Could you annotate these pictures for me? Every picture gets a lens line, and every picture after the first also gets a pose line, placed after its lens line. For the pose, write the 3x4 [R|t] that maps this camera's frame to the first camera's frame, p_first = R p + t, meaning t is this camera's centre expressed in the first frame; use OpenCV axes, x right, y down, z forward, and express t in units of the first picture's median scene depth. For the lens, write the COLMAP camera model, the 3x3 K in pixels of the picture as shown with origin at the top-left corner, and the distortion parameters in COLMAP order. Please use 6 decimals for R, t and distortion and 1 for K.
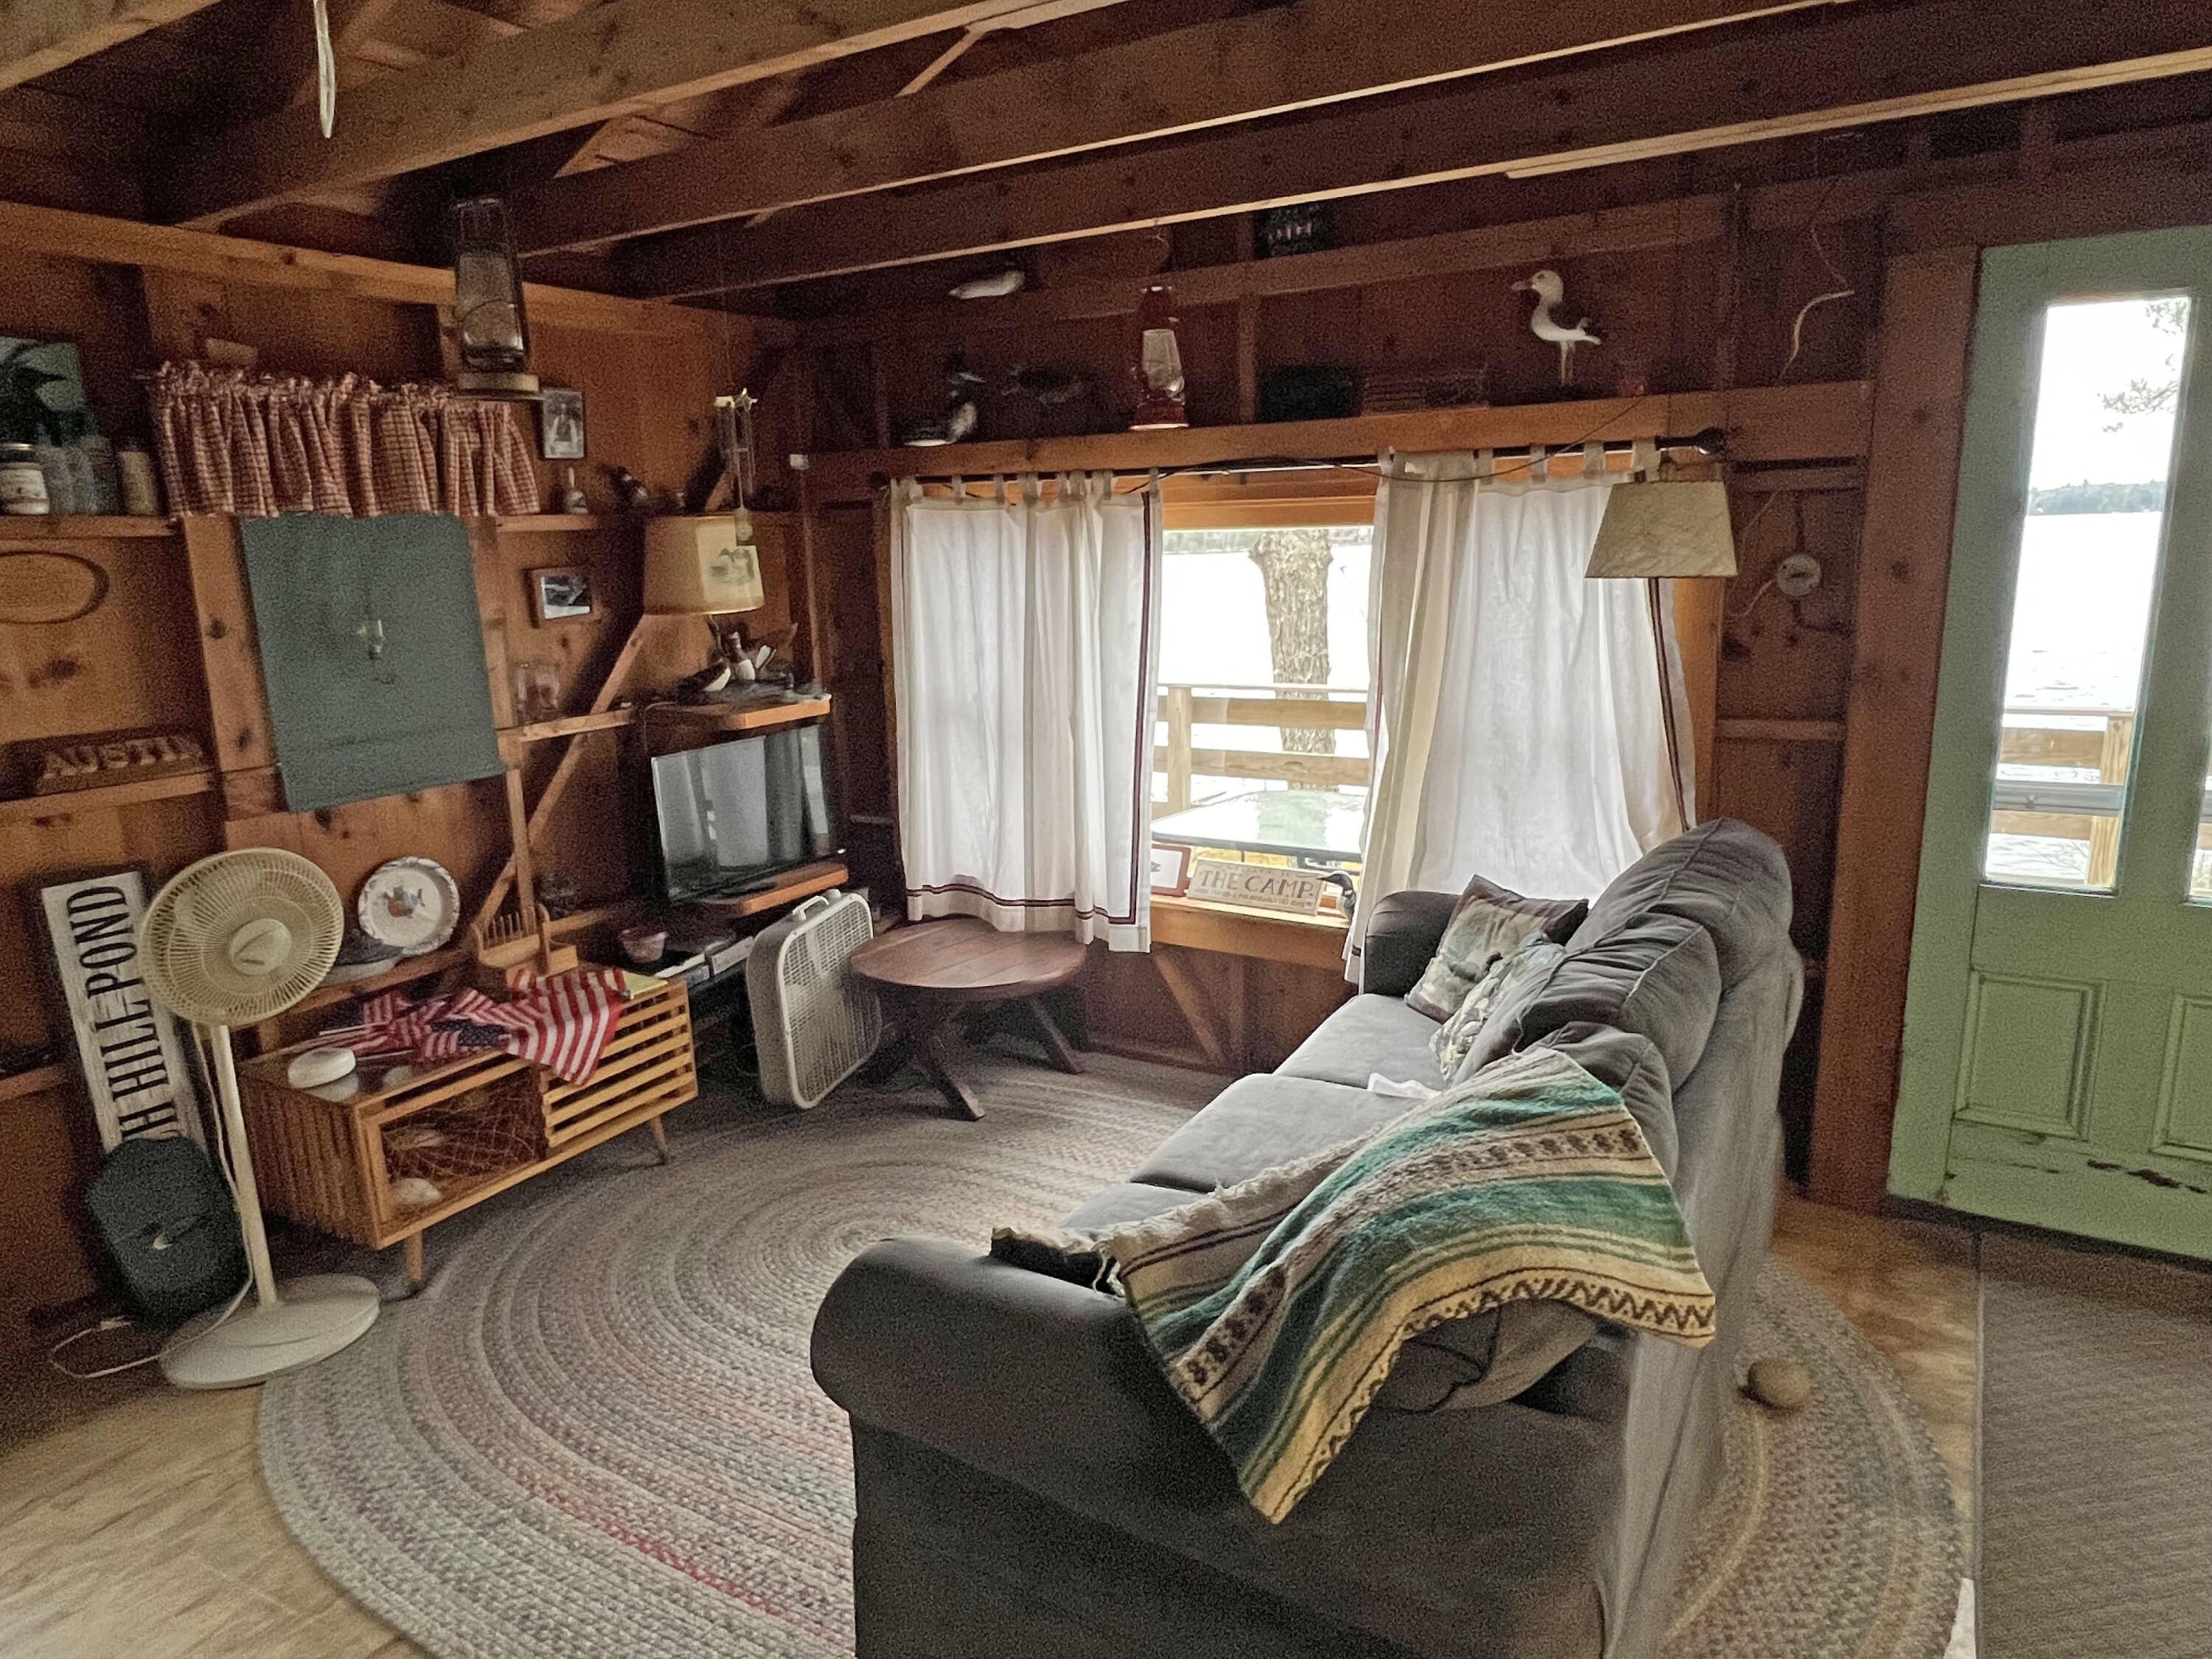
lens RADIAL K [[1356.4, 0, 1098.7], [0, 1356.4, 830.9], [0, 0, 1]] dist [-0.001597, -0.001229]
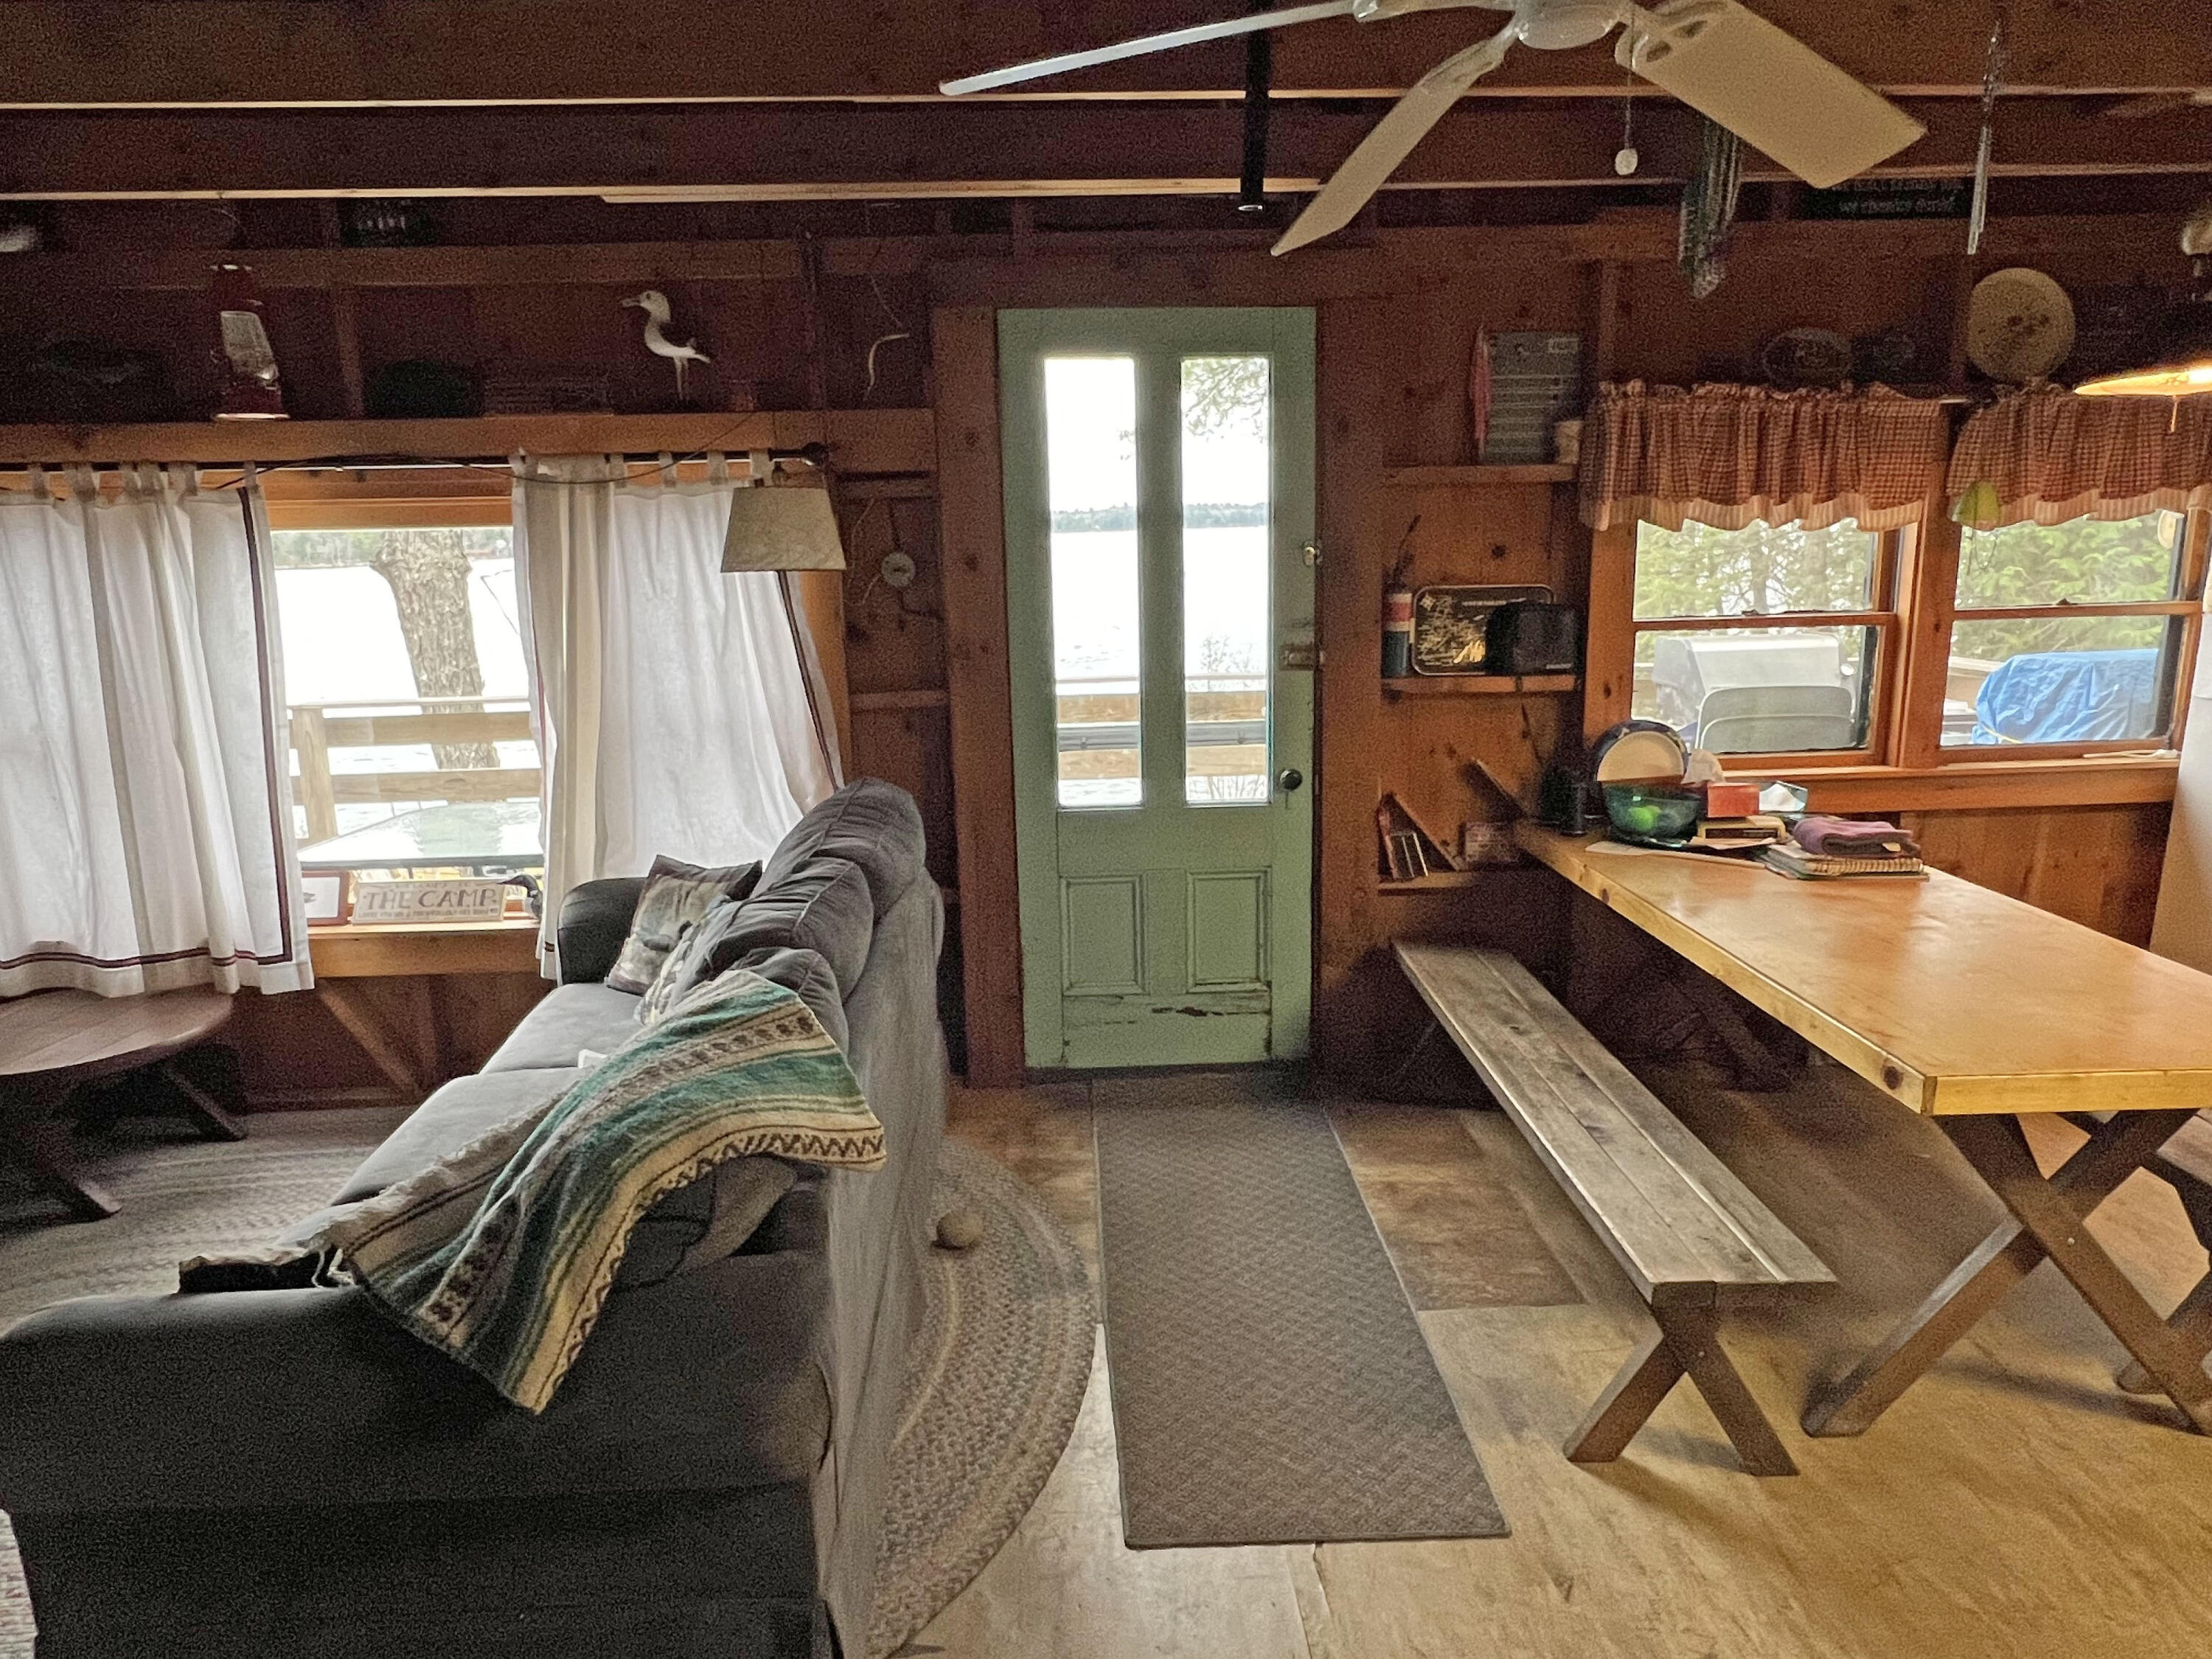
lens RADIAL K [[1356.4, 0, 1098.7], [0, 1356.4, 830.9], [0, 0, 1]] dist [-0.001597, -0.001229]
pose [[0.827716, -0.114961, 0.549245, -0.018624], [0.119687, 0.992435, 0.027354, 0.027920], [-0.548234, 0.043096, 0.835214, -0.081385]]
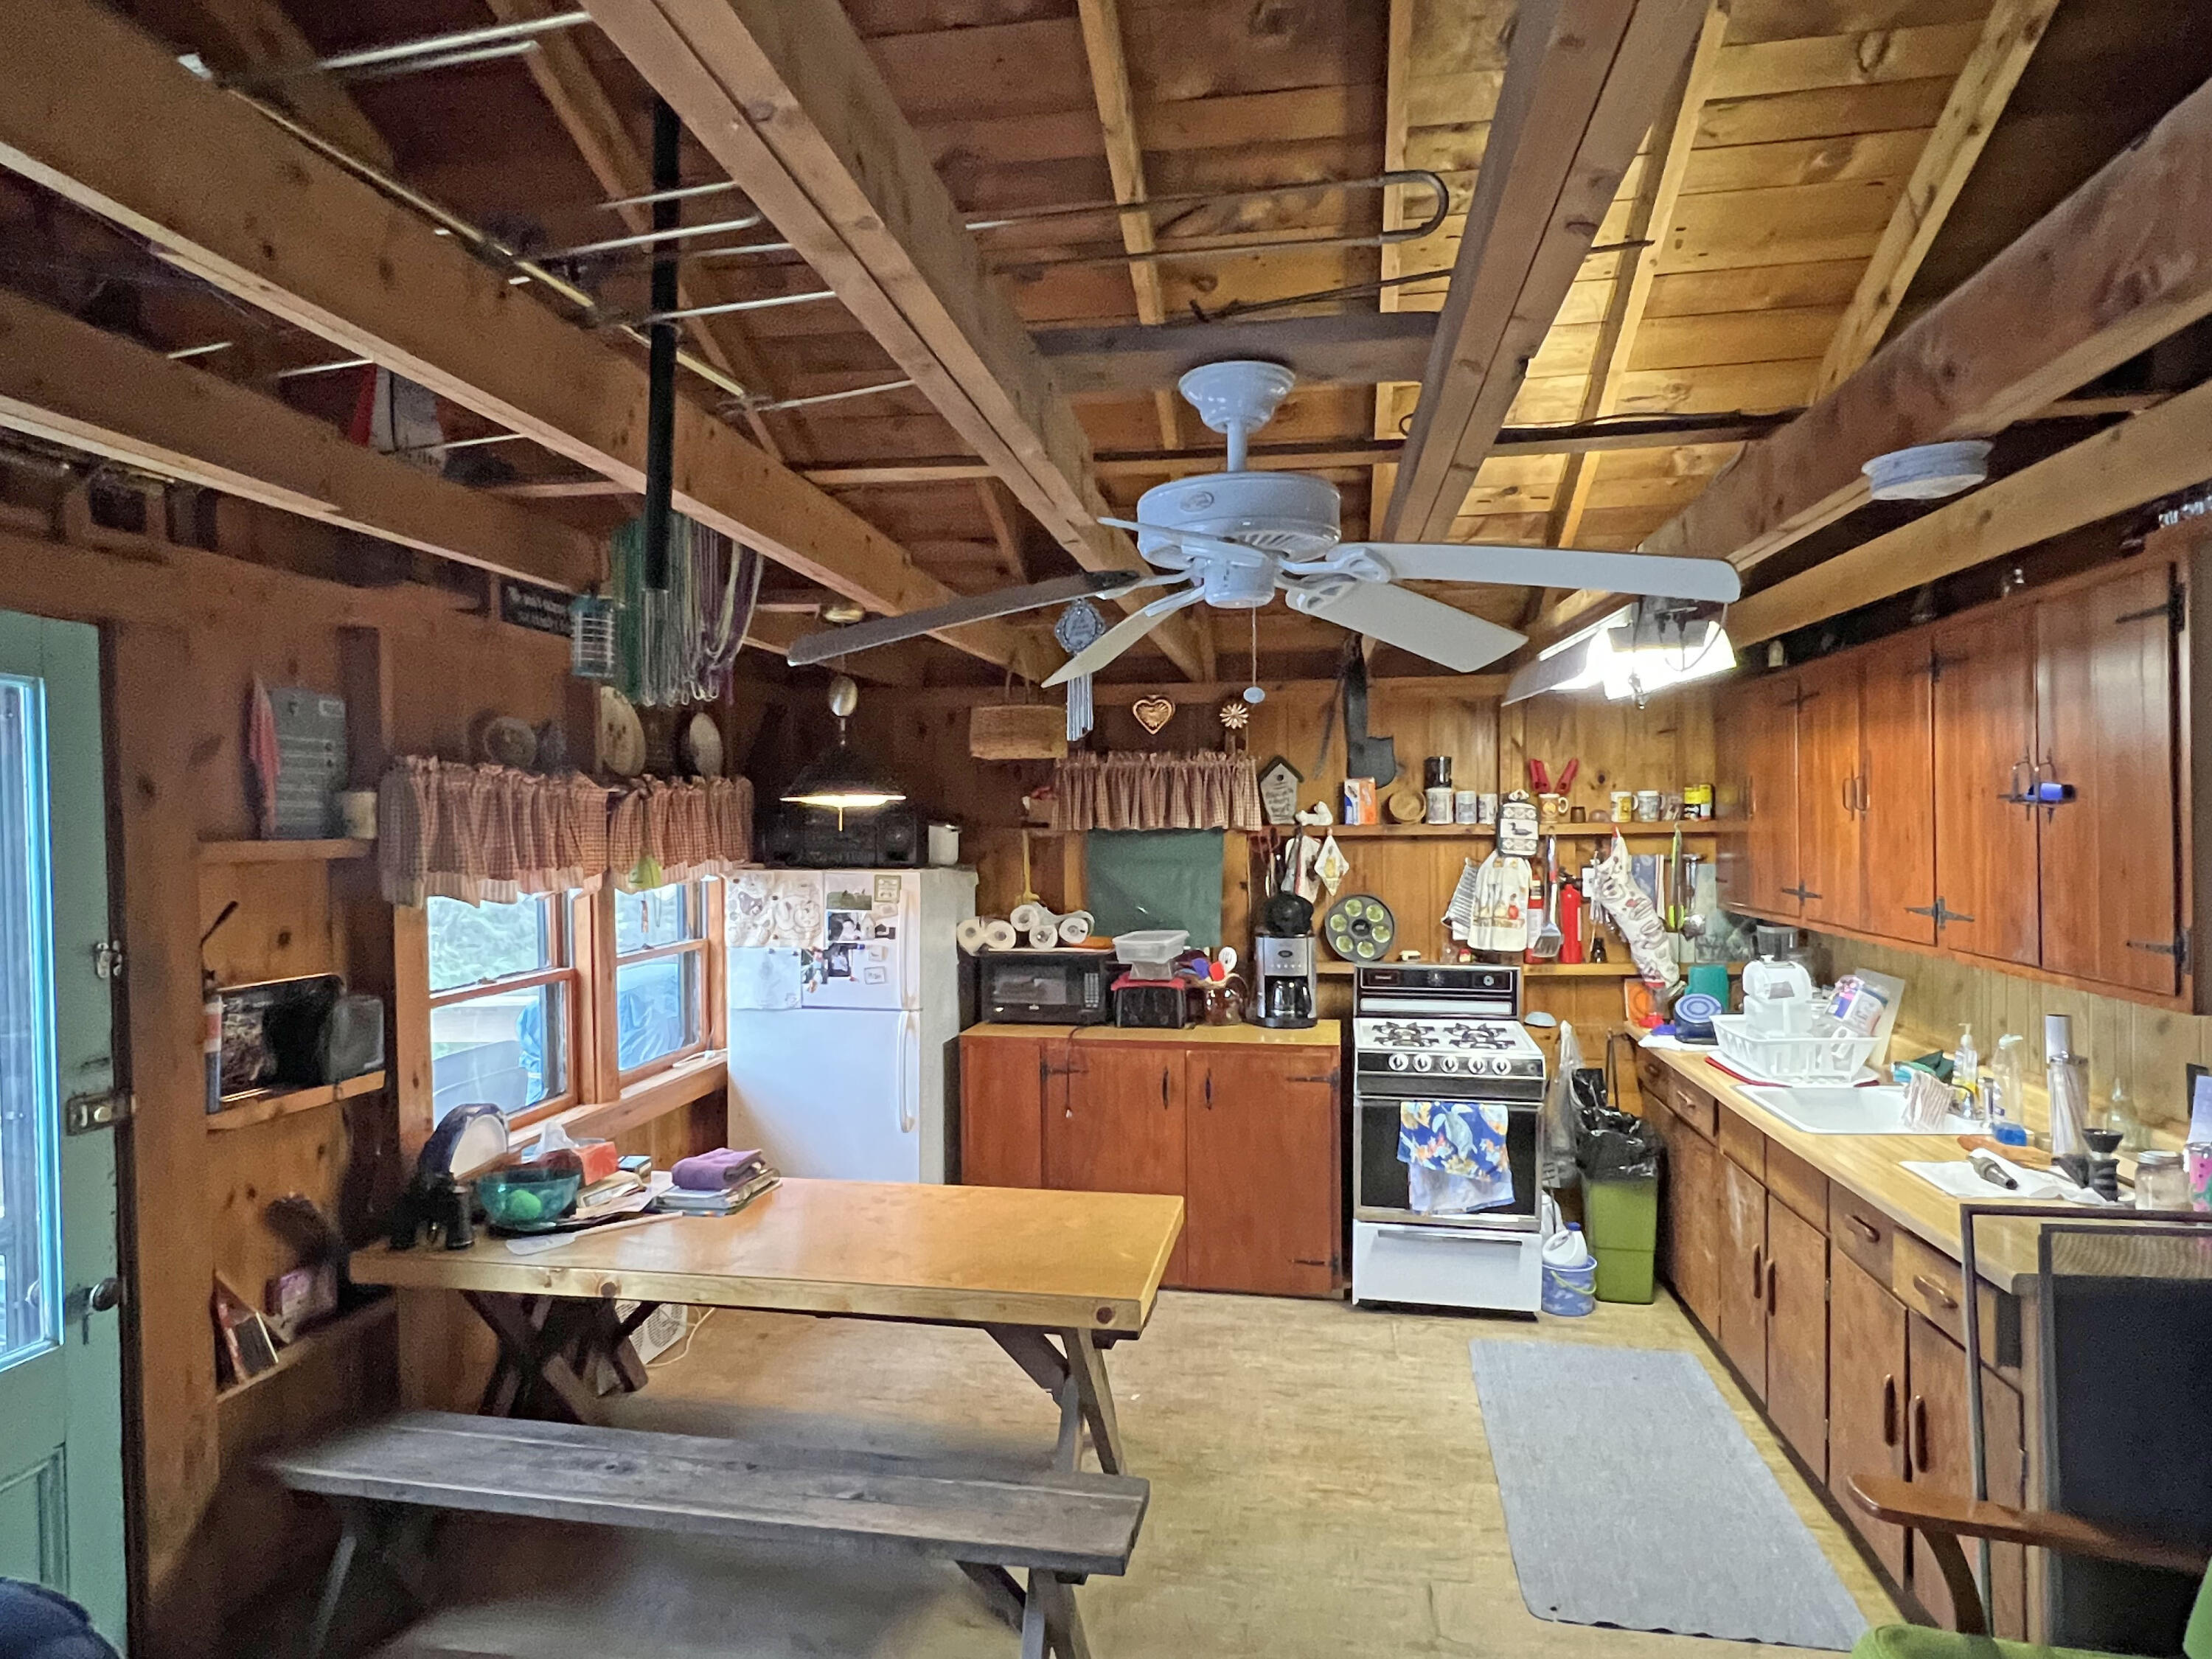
lens RADIAL K [[1296.3, 0, 1102.5], [0, 1296.3, 840.1], [0, 0, 1]] dist [-0.000649, -0.000066]
pose [[-0.365084, 0.016550, 0.930827, -0.153341], [0.216335, 0.973981, 0.067533, -0.160023], [-0.905490, 0.226026, -0.359165, 0.539492]]
